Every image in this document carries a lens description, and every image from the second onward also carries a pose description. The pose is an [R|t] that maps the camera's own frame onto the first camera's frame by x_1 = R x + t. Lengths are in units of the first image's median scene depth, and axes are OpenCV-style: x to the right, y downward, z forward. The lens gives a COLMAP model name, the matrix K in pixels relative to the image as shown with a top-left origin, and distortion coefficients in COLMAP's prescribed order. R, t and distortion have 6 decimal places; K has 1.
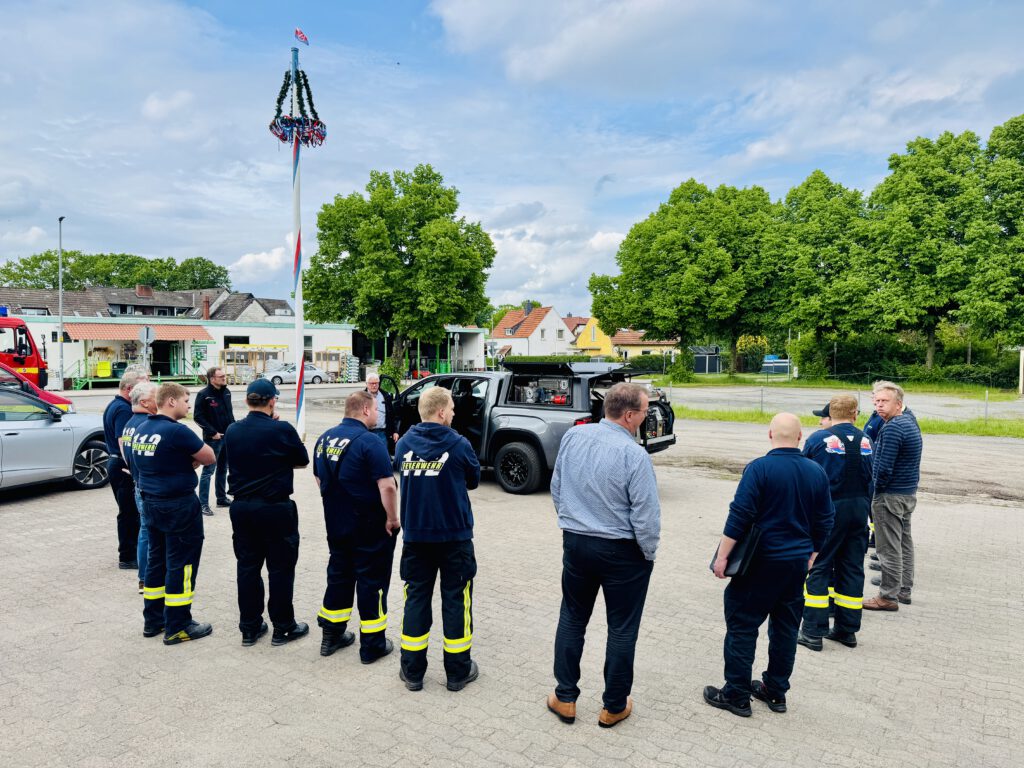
lens RADIAL K [[735.8, 0, 503.7], [0, 735.8, 399.5], [0, 0, 1]] dist [0.002898, -0.006995]
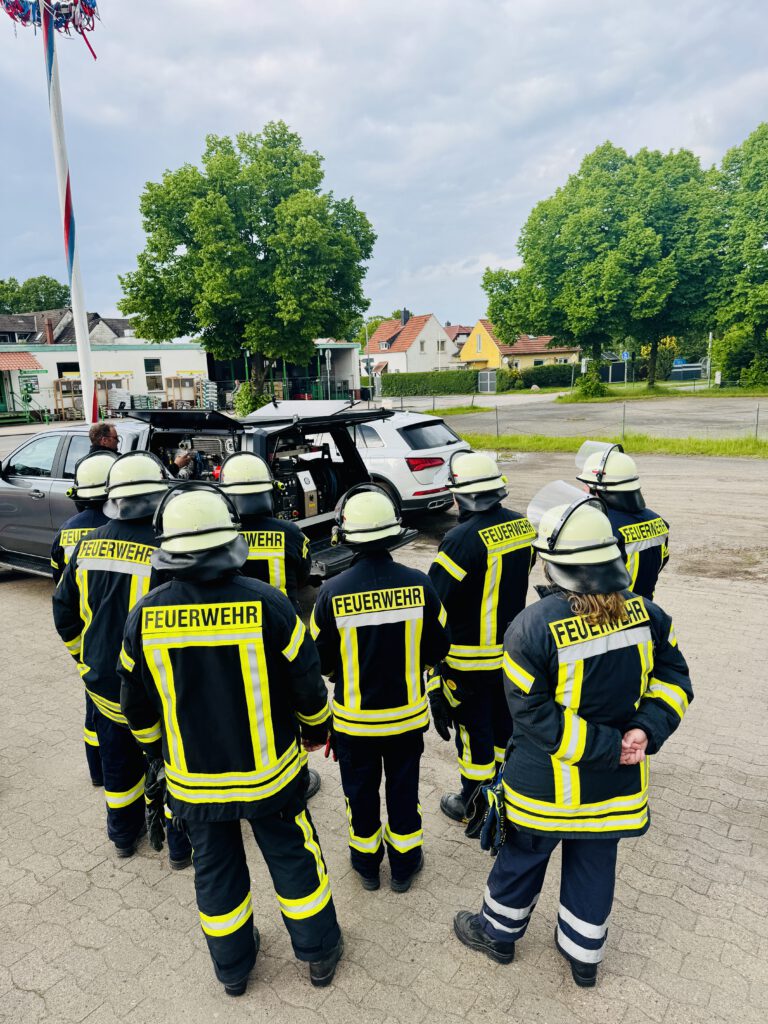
lens RADIAL K [[713.0, 0, 368.9], [0, 713.0, 510.4], [0, 0, 1]] dist [0.018789, 0.001205]
pose [[0.999189, -0.038038, -0.013197, -0.013928], [0.039448, 0.990483, 0.131858, -0.013006], [0.008055, -0.132272, 0.991181, 0.169092]]
